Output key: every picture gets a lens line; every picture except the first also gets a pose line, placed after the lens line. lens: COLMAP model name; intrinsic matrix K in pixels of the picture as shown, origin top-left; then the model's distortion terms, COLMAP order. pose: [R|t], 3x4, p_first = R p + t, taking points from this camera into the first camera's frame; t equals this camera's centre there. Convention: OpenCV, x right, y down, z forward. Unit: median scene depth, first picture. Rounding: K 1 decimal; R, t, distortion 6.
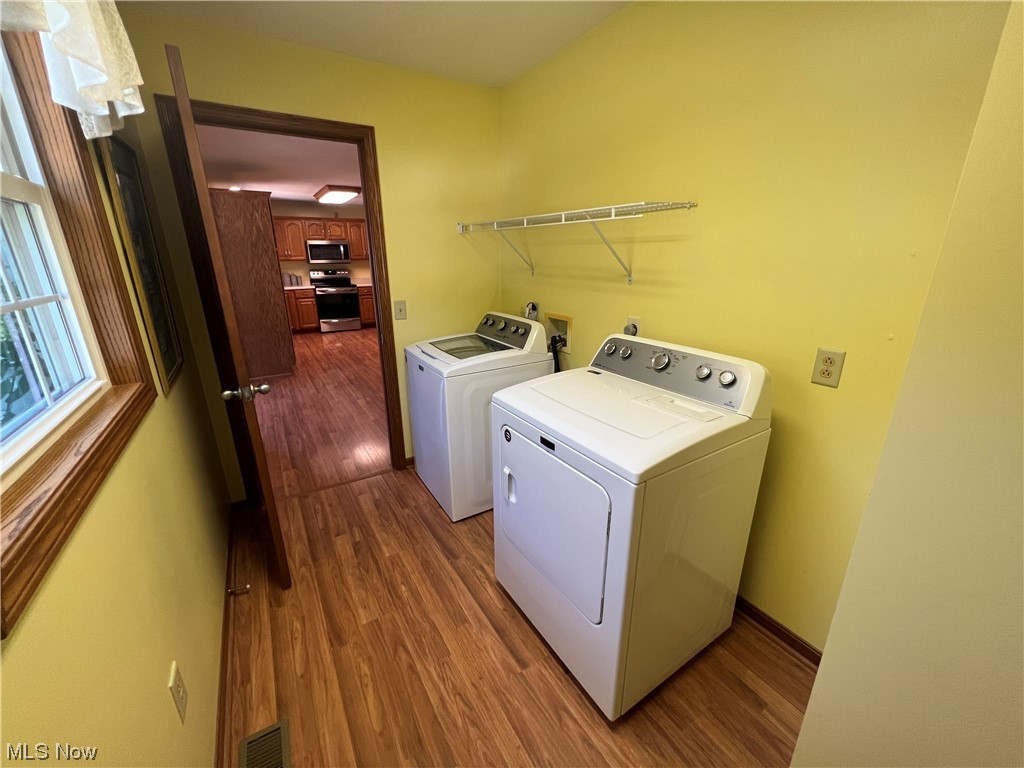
lens RADIAL K [[408.1, 0, 517.8], [0, 408.1, 382.3], [0, 0, 1]] dist [-0.000179, 0.000002]
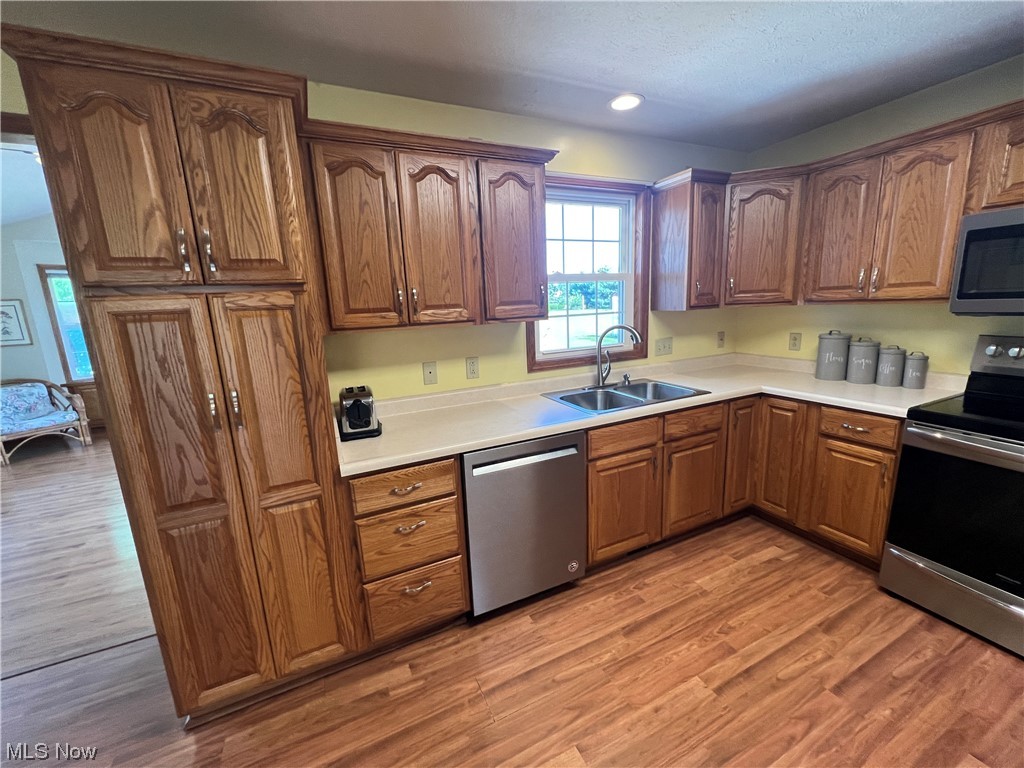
lens RADIAL K [[408.1, 0, 508.2], [0, 408.1, 383.3], [0, 0, 1]] dist [-0.000179, 0.000002]
pose [[-0.124821, 0.197274, -0.972370, 0.473545], [-0.261202, 0.938930, 0.224019, -0.063071], [0.957180, 0.281948, -0.065670, 0.218974]]
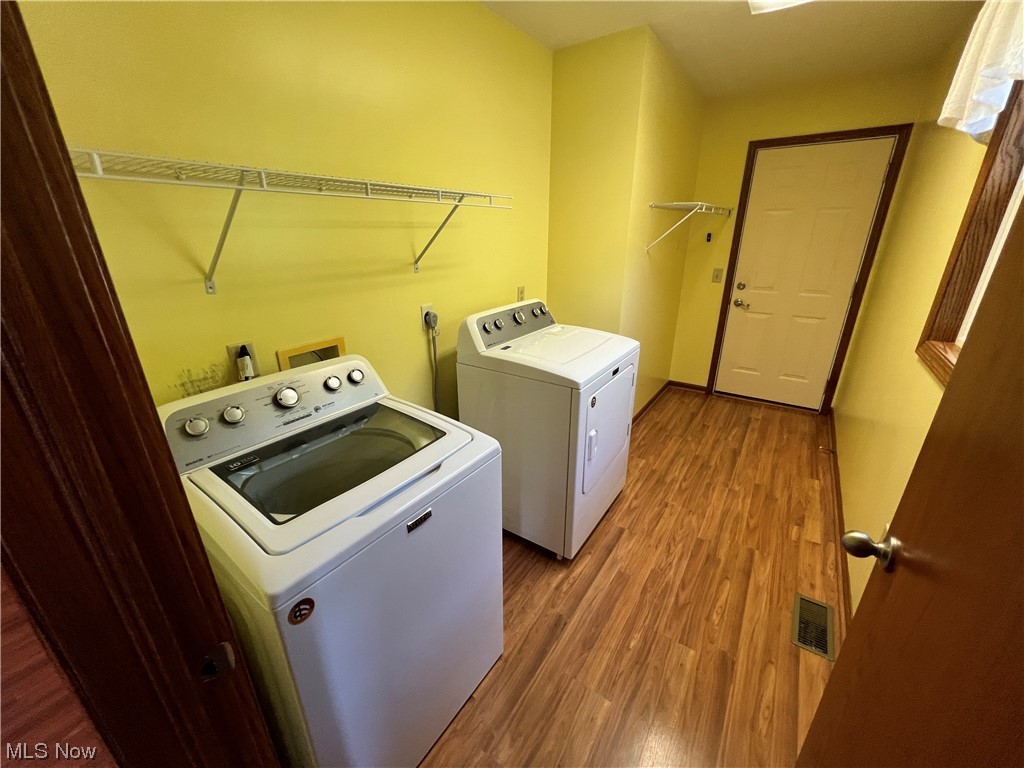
lens RADIAL K [[408.1, 0, 504.5], [0, 408.1, 387.0], [0, 0, 1]] dist [-0.000179, 0.000002]
pose [[-0.378620, -0.317798, 0.869282, -0.817868], [0.296117, 0.848246, 0.439083, -0.426476], [-0.876905, 0.423654, -0.227057, 1.322886]]
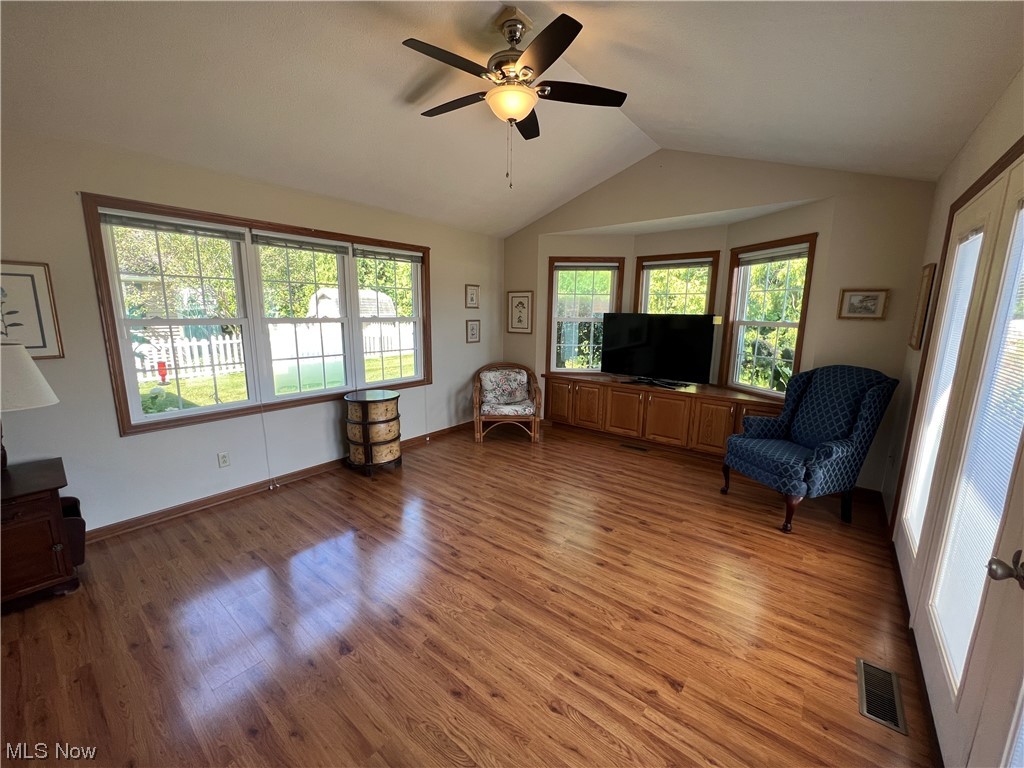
lens RADIAL K [[408.1, 0, 509.5], [0, 408.1, 382.4], [0, 0, 1]] dist [-0.000179, 0.000002]
pose [[-0.946284, 0.047253, -0.319864, -0.848146], [-0.108456, 0.885564, 0.451678, 0.168450], [0.304604, 0.462107, -0.832871, -0.615372]]
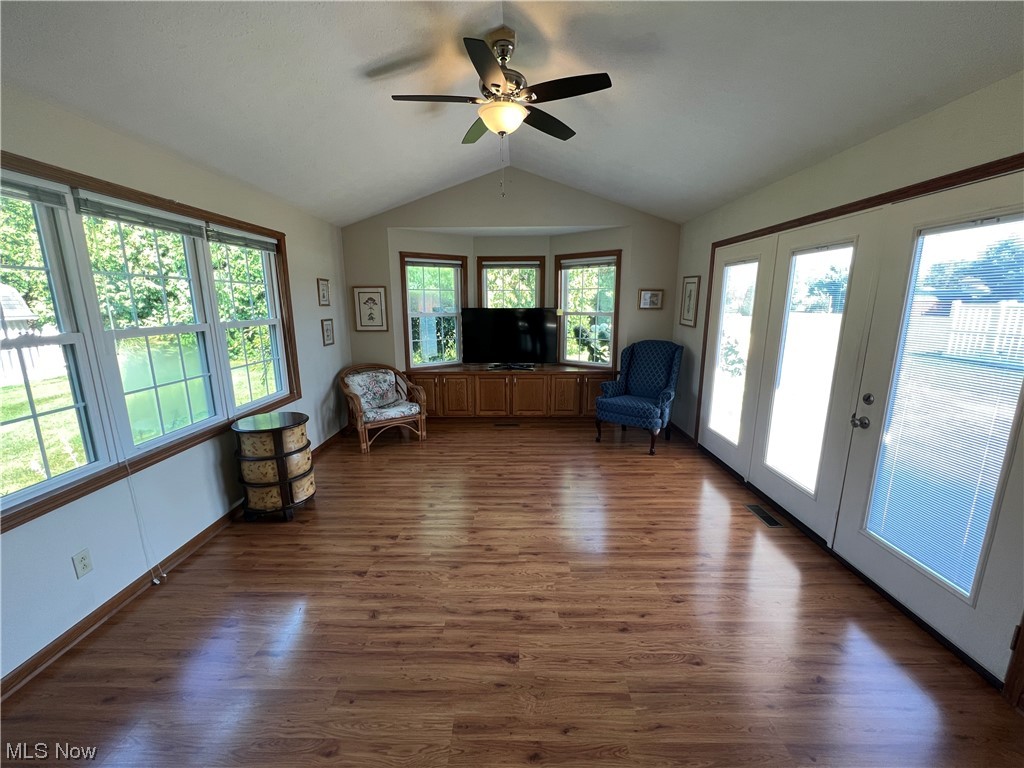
lens RADIAL K [[408.1, 0, 508.6], [0, 408.1, 383.3], [0, 0, 1]] dist [-0.000179, 0.000002]
pose [[-0.546446, 0.166930, -0.820689, 0.021944], [-0.252175, 0.901660, 0.351308, 0.301446], [0.798626, 0.398928, -0.450613, -1.135165]]
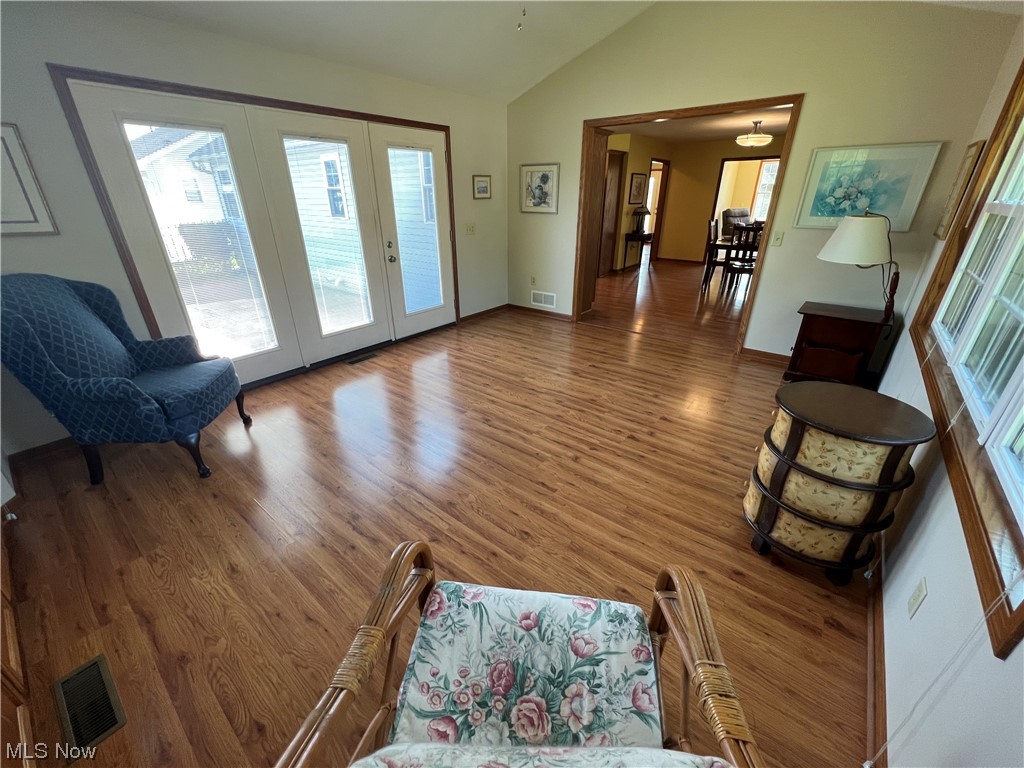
lens RADIAL K [[408.1, 0, 509.4], [0, 408.1, 385.6], [0, 0, 1]] dist [-0.000179, 0.000002]
pose [[0.946731, -0.141649, 0.289199, -1.865403], [0.104219, 0.984504, 0.141035, 1.073977], [-0.304695, -0.103382, 0.946823, -3.354527]]
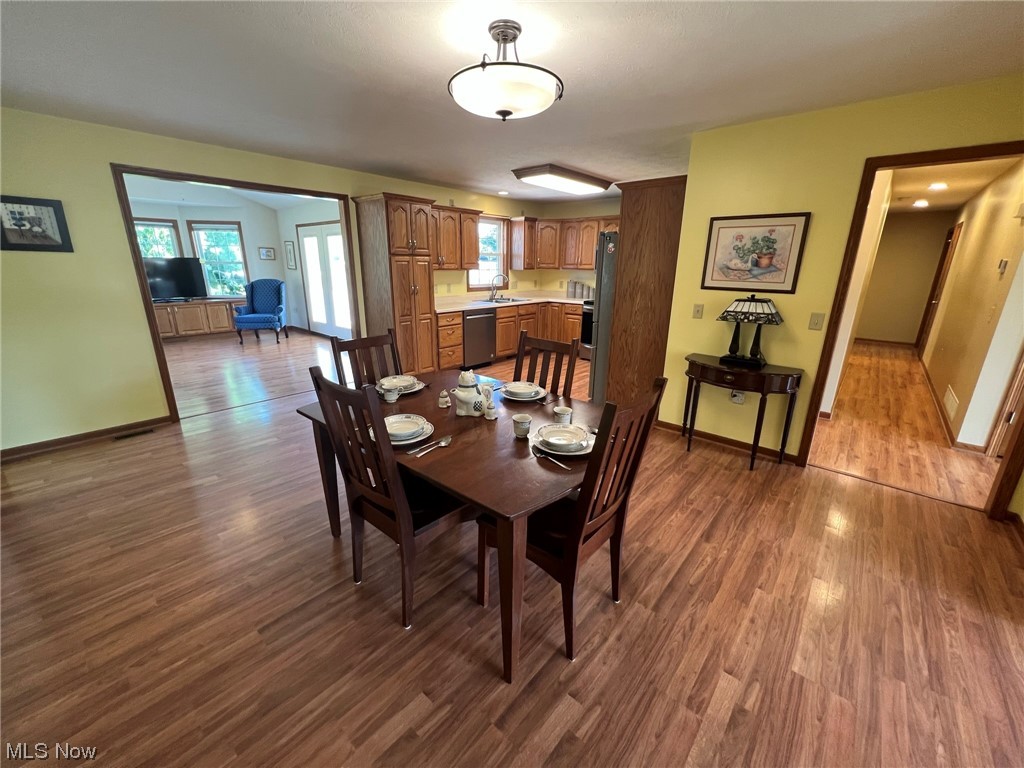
lens RADIAL K [[408.1, 0, 508.1], [0, 408.1, 381.5], [0, 0, 1]] dist [-0.000179, 0.000002]
pose [[0.276643, 0.273201, -0.921320, 2.736178], [-0.305281, 0.934057, 0.185312, 0.169999], [0.911193, 0.229997, 0.341803, -0.552459]]
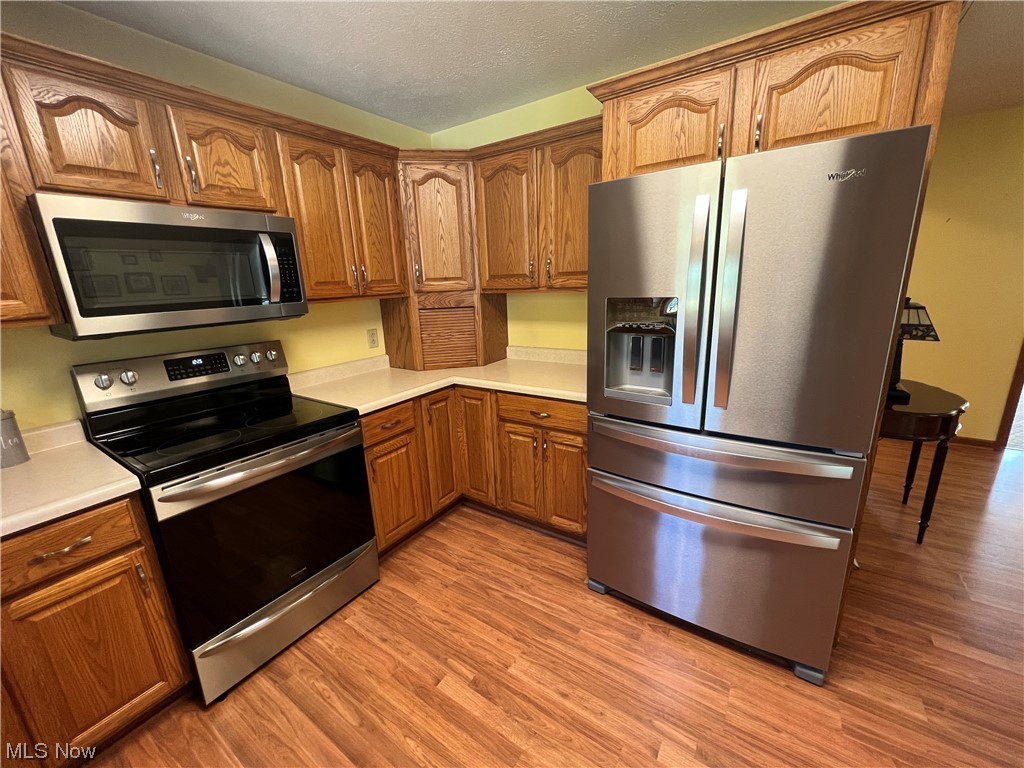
lens RADIAL K [[408.1, 0, 509.9], [0, 408.1, 383.5], [0, 0, 1]] dist [-0.000179, 0.000002]
pose [[0.916716, -0.132773, 0.376834, -0.336469], [0.157080, 0.986987, -0.034374, -0.068012], [-0.367366, 0.090704, 0.925643, 0.241819]]
